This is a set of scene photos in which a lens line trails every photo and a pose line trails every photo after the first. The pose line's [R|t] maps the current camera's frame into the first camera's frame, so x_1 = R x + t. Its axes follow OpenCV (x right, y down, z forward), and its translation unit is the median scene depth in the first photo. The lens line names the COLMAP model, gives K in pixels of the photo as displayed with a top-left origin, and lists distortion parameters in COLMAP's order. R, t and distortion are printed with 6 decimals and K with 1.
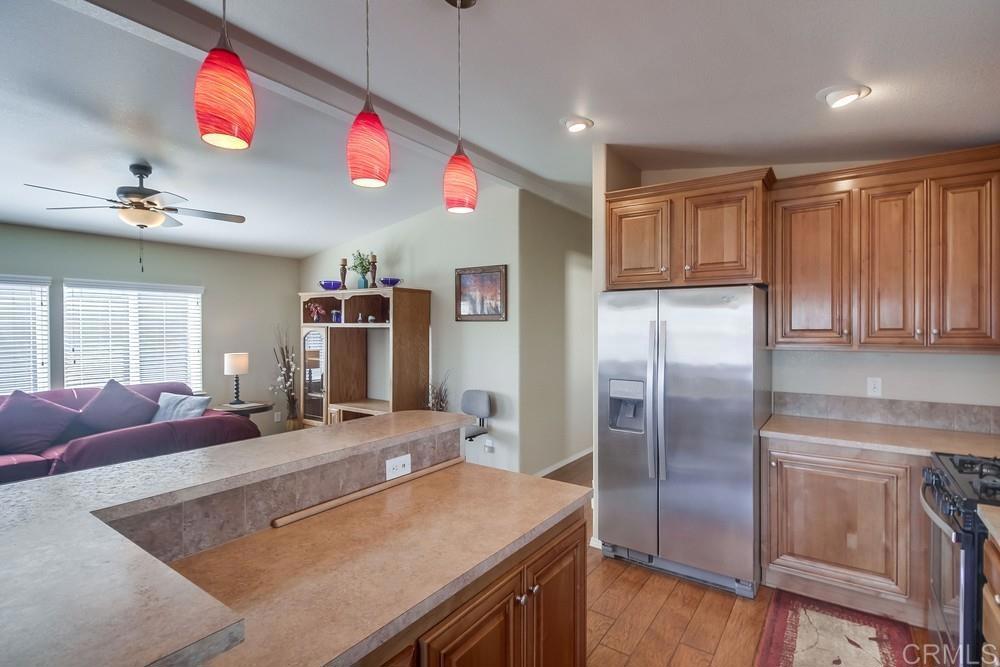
lens RADIAL K [[496.0, 0, 500.0], [0, 496.0, 333.5], [0, 0, 1]] dist [0.017607, -0.000749]
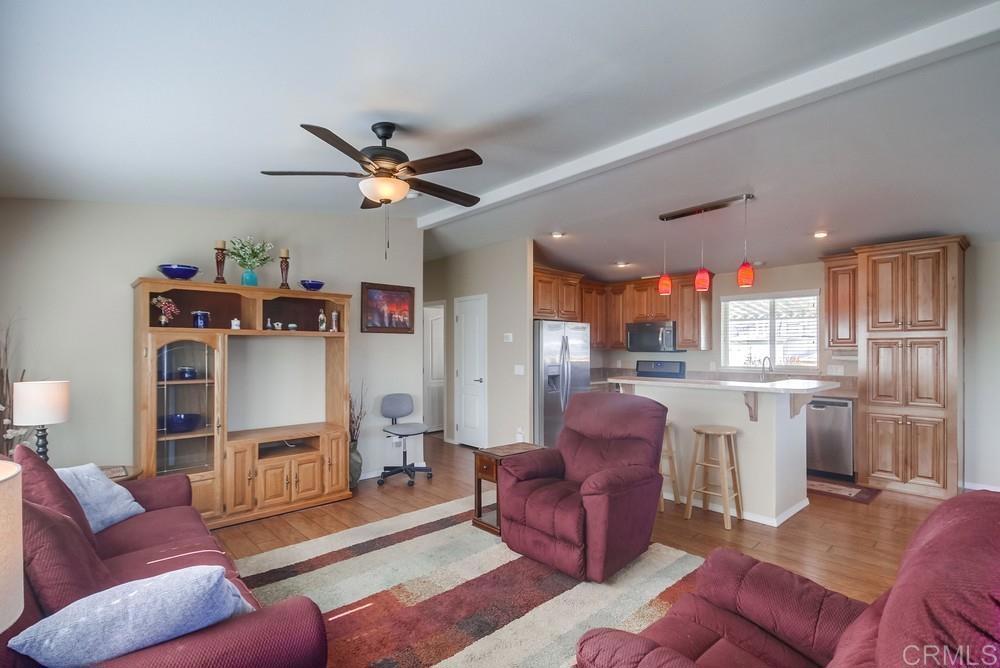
lens RADIAL K [[468.4, 0, 514.7], [0, 468.4, 350.2], [0, 0, 1]] dist [0.035544, -0.019969]
pose [[0.209622, -0.008229, 0.977748, -1.035680], [0.008920, 0.999939, 0.006504, 0.010041], [-0.977742, 0.007358, 0.209683, 0.502419]]
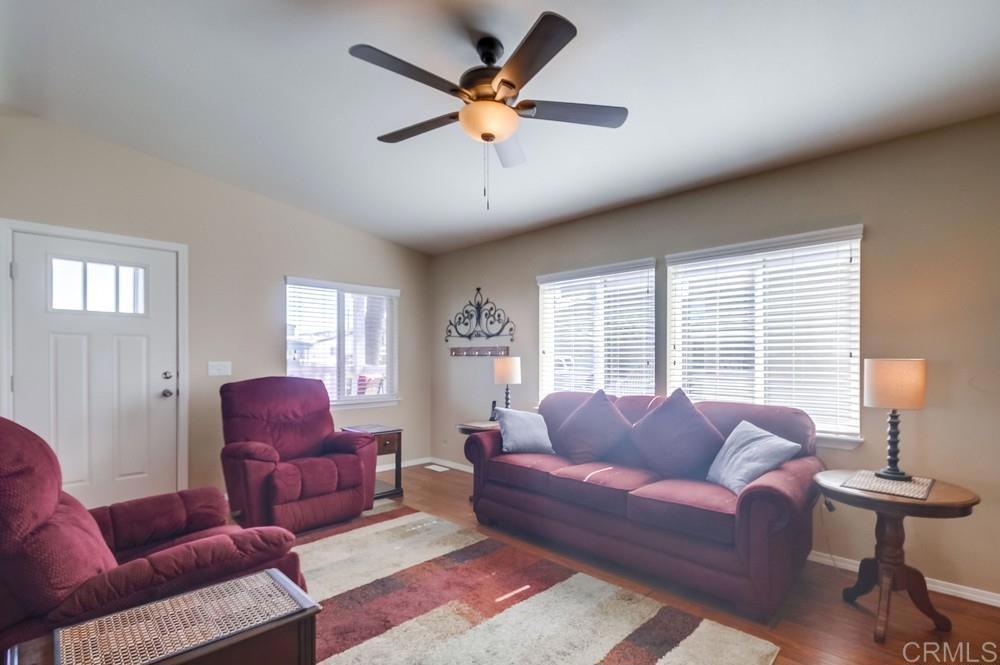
lens RADIAL K [[468.4, 0, 514.7], [0, 468.4, 348.7], [0, 0, 1]] dist [0.035544, -0.019969]
pose [[-0.156313, -0.002556, -0.987704, -0.089250], [-0.007401, 0.999972, -0.001417, 0.039137], [0.987680, 0.007089, -0.156328, 0.860740]]
